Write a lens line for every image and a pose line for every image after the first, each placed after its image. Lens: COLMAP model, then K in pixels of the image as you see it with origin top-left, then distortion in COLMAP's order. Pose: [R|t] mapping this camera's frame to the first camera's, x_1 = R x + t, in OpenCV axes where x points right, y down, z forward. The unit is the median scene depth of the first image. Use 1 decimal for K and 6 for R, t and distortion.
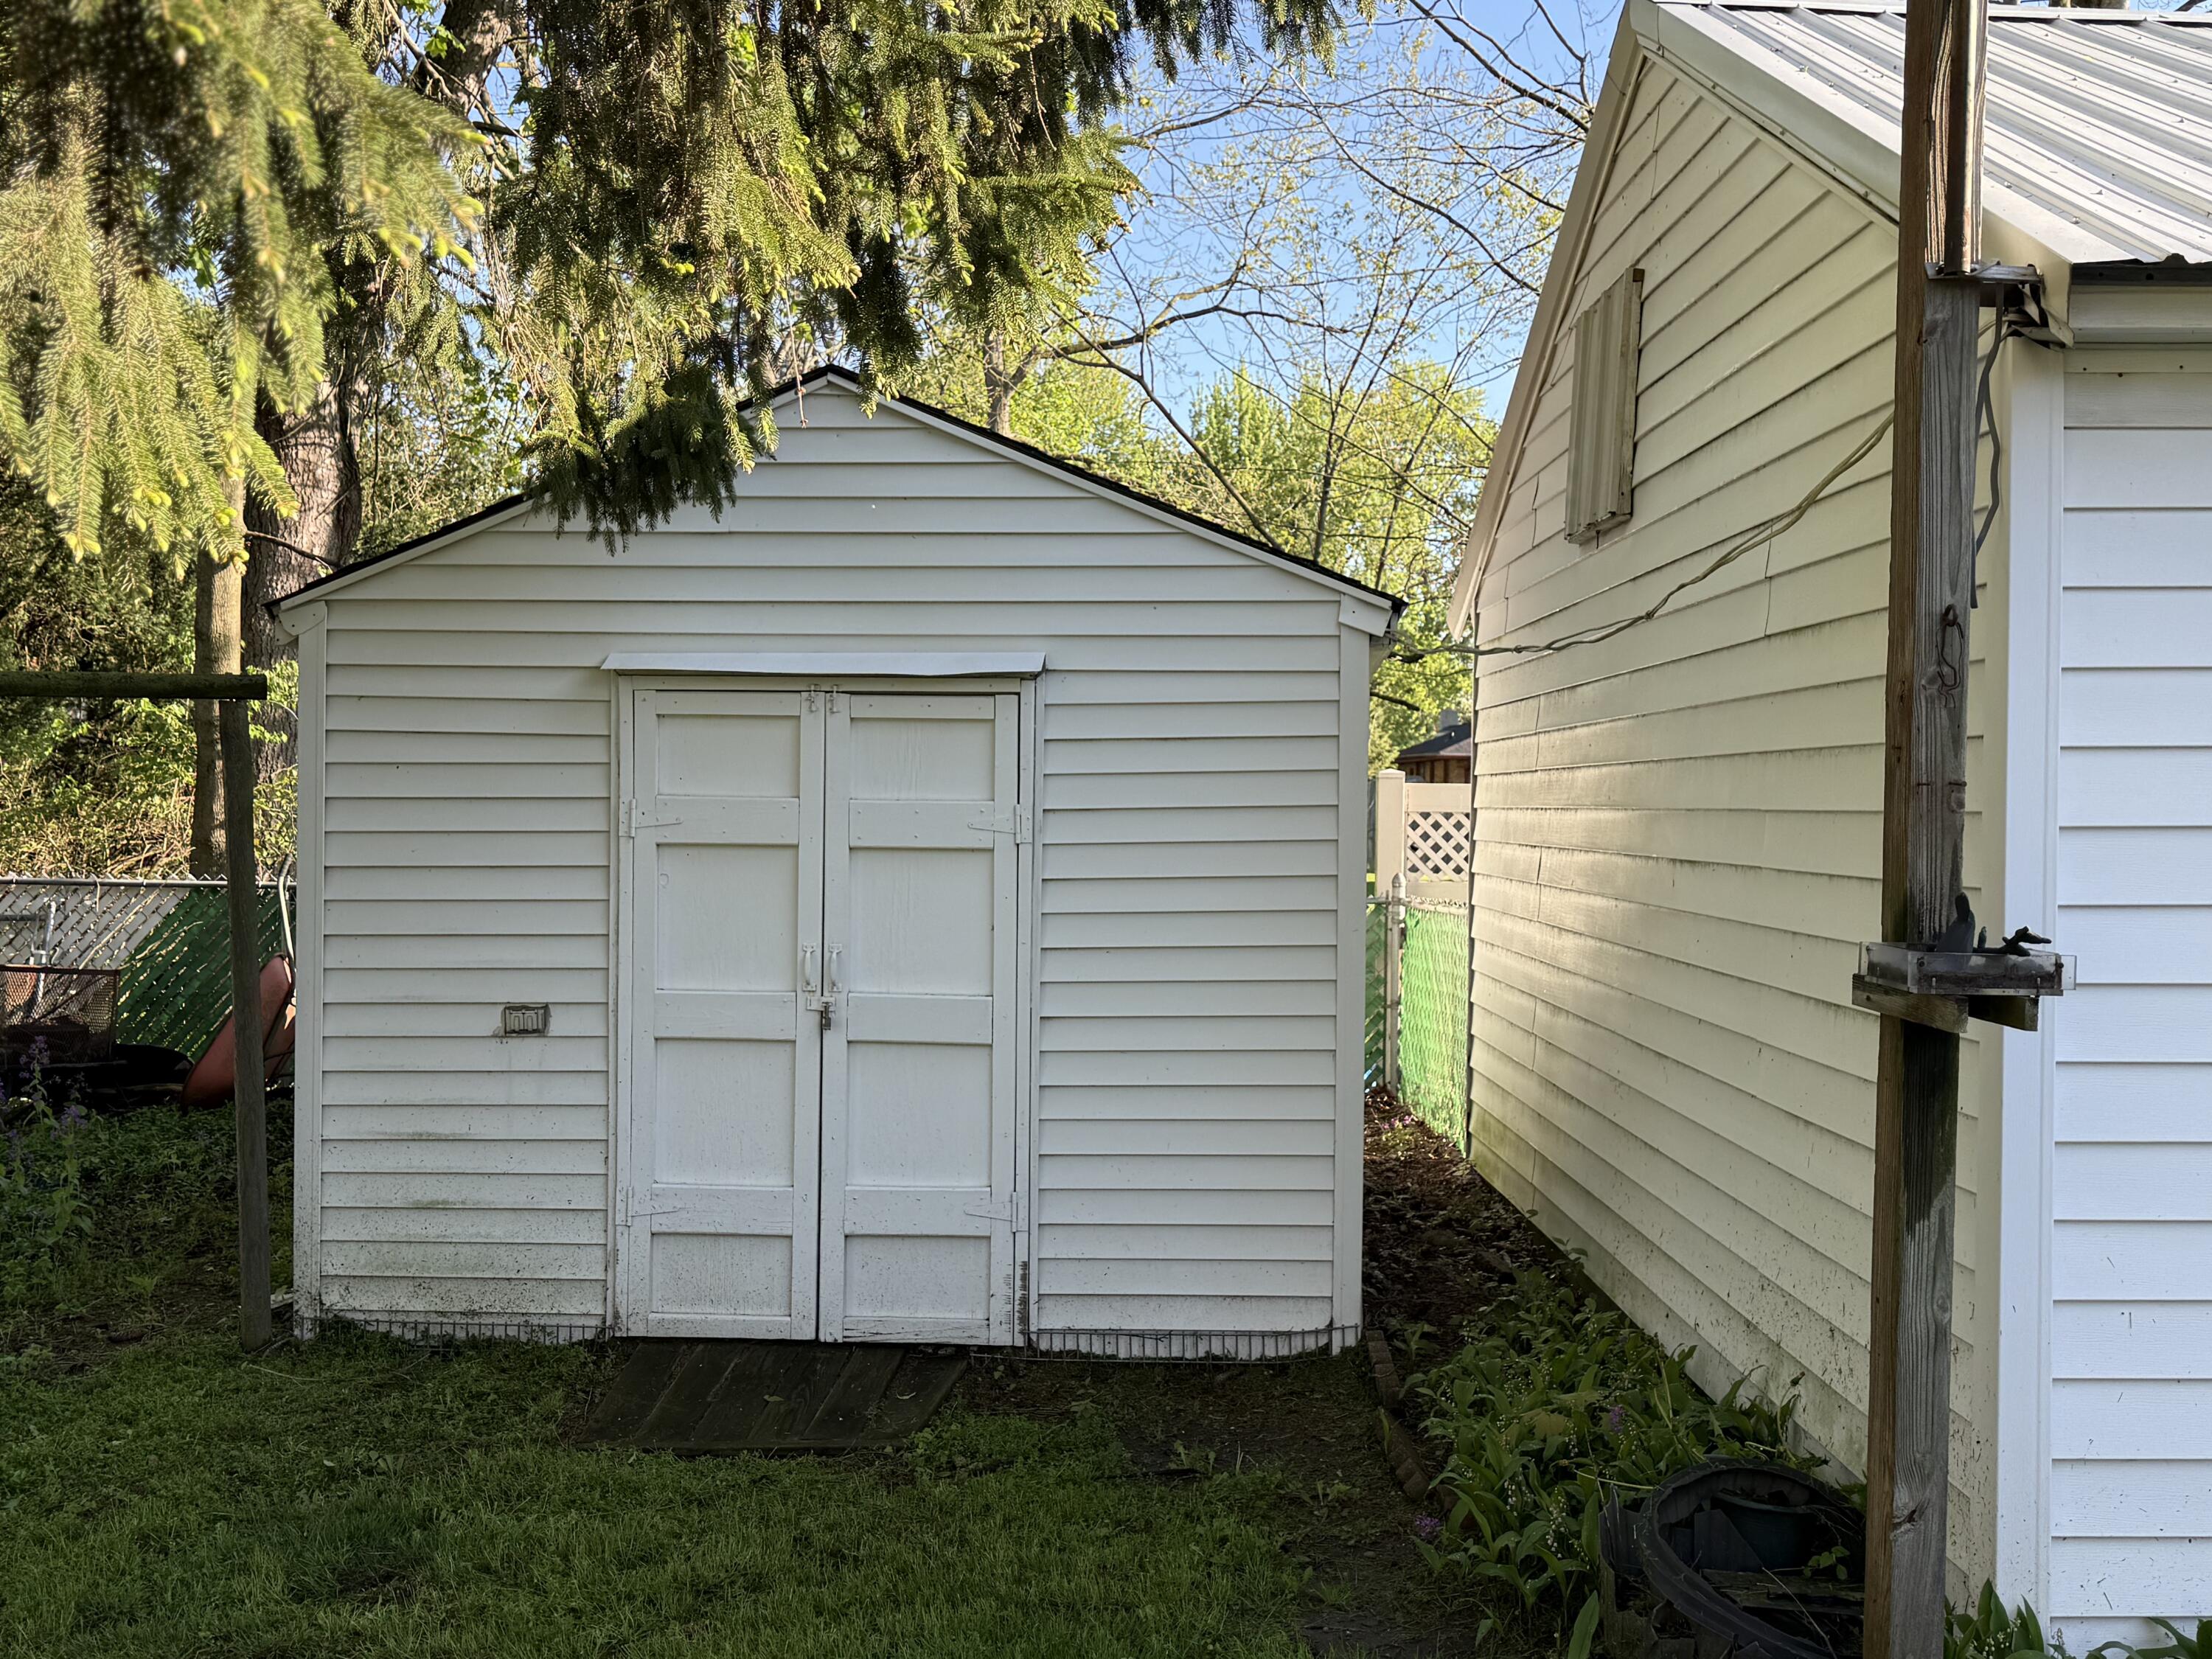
lens RADIAL K [[2111.9, 0, 1106.0], [0, 2111.9, 829.5], [0, 0, 1]] dist [0.191181, -0.372204]
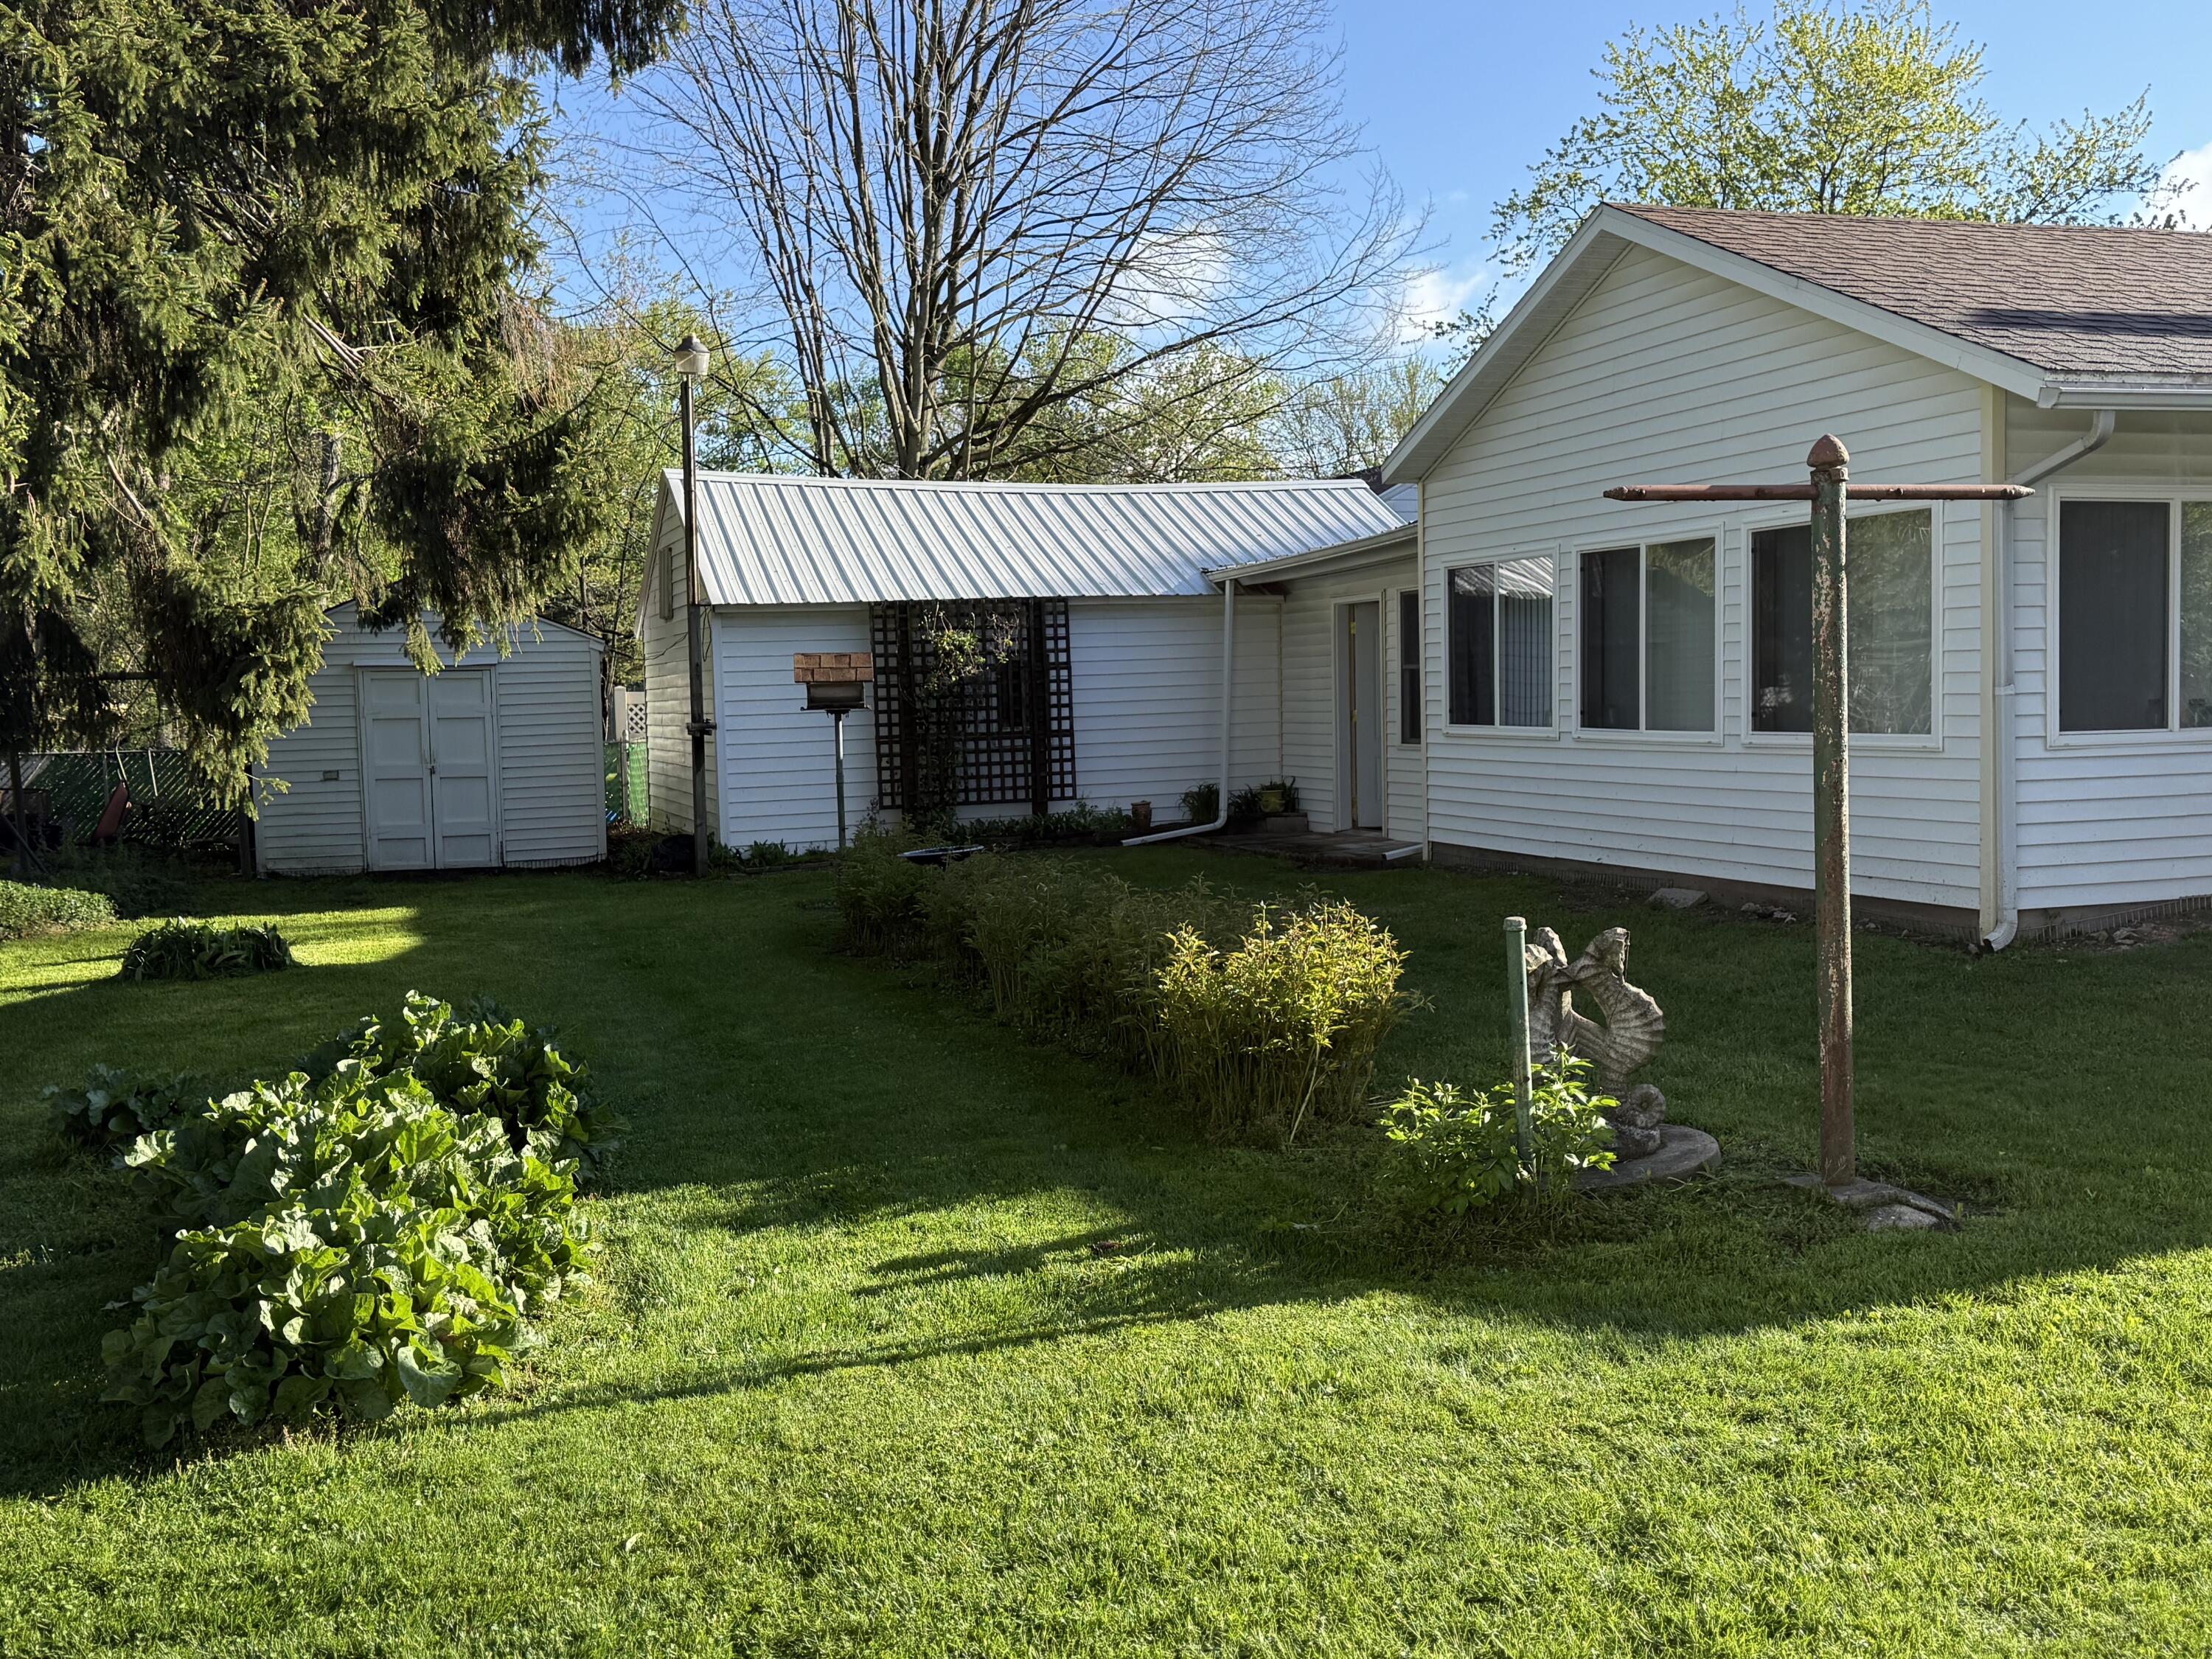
lens RADIAL K [[2112.0, 0, 1107.9], [0, 2112.0, 803.2], [0, 0, 1]] dist [0.209747, -0.382042]
pose [[0.943958, -0.047581, 0.326618, -0.232003], [0.035517, 0.998452, 0.042803, 0.033942], [-0.328149, -0.028803, 0.944187, -2.448286]]
